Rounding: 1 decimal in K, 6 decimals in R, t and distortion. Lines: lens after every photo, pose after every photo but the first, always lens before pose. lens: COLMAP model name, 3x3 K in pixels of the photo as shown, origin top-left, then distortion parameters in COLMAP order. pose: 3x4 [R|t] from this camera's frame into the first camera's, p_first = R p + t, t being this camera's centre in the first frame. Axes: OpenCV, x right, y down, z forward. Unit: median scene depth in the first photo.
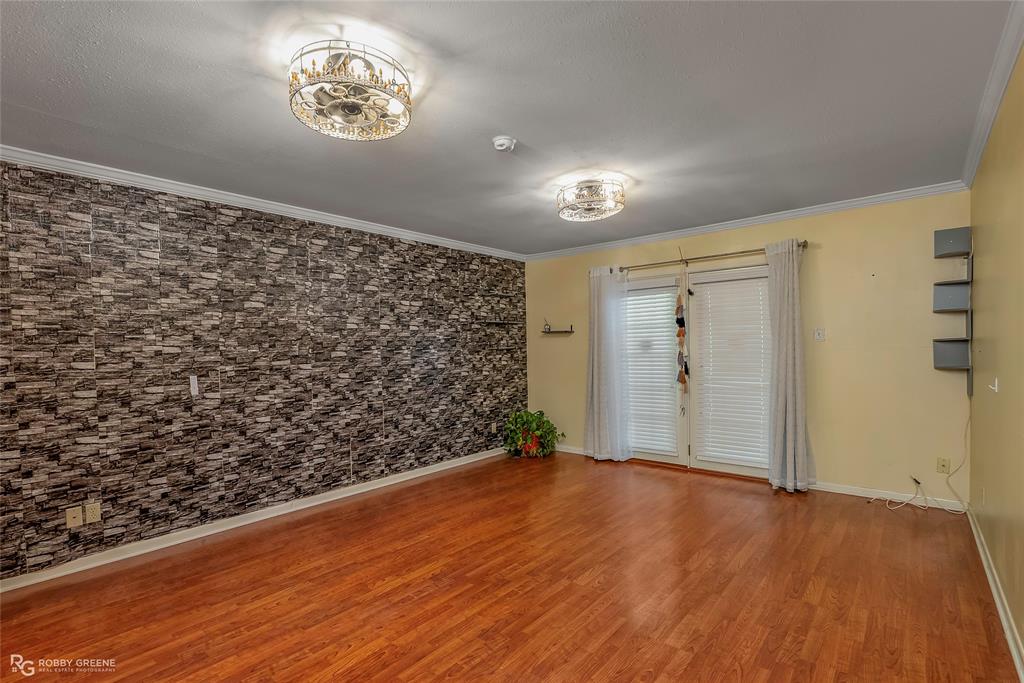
lens RADIAL K [[472.0, 0, 513.7], [0, 472.0, 368.7], [0, 0, 1]] dist [-0.001443, 0.001881]
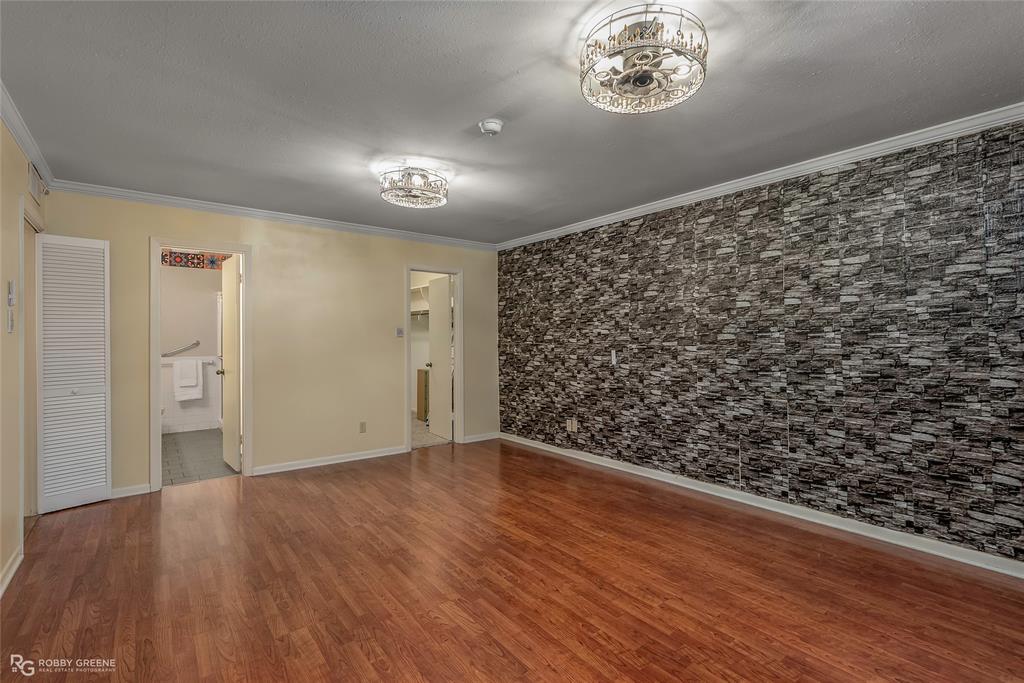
lens RADIAL K [[472.0, 0, 513.2], [0, 472.0, 337.3], [0, 0, 1]] dist [-0.001443, 0.001881]
pose [[-0.196279, 0.022742, -0.980284, 0.610861], [-0.031490, 0.999069, 0.029483, -0.045515], [0.980042, 0.036656, -0.195380, 0.809900]]
